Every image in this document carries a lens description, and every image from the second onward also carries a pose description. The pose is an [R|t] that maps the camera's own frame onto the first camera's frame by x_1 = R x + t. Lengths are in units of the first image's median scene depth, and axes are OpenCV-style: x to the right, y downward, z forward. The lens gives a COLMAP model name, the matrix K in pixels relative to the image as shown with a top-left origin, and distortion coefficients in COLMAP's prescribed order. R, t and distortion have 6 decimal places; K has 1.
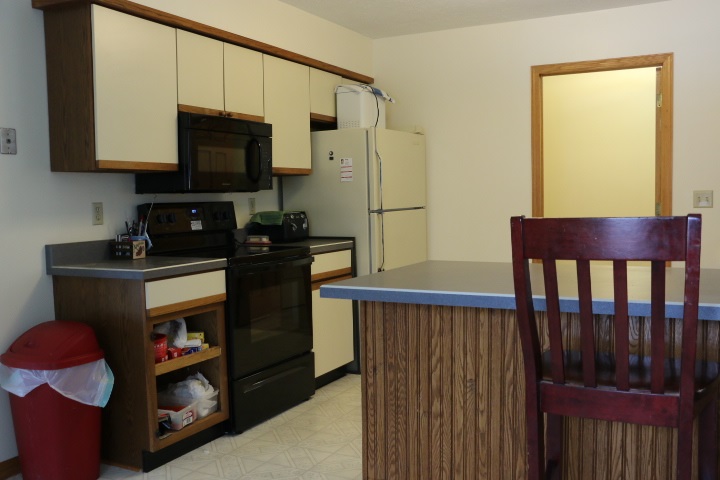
lens RADIAL K [[685.1, 0, 360.0], [0, 685.1, 240.0], [0, 0, 1]] dist [-0.133934, 0.167470]
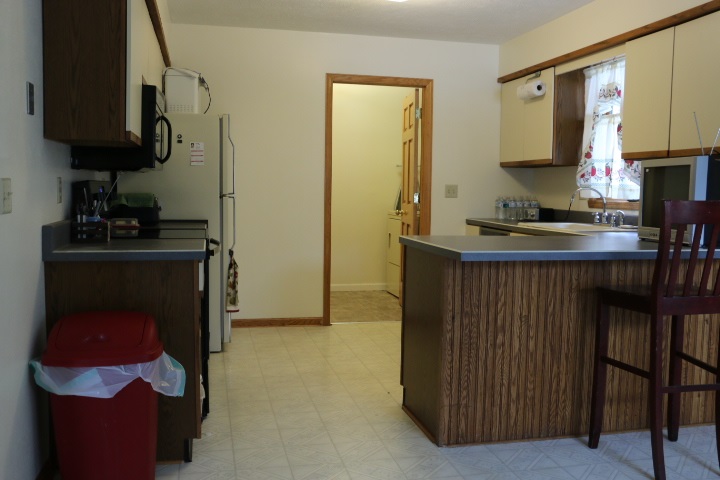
lens RADIAL K [[685.1, 0, 360.0], [0, 685.1, 240.0], [0, 0, 1]] dist [-0.133934, 0.167470]
pose [[0.760197, -0.019049, 0.649413, -0.969535], [0.009942, 0.999794, 0.017688, 0.019495], [-0.649616, -0.006990, 0.760230, 0.146823]]
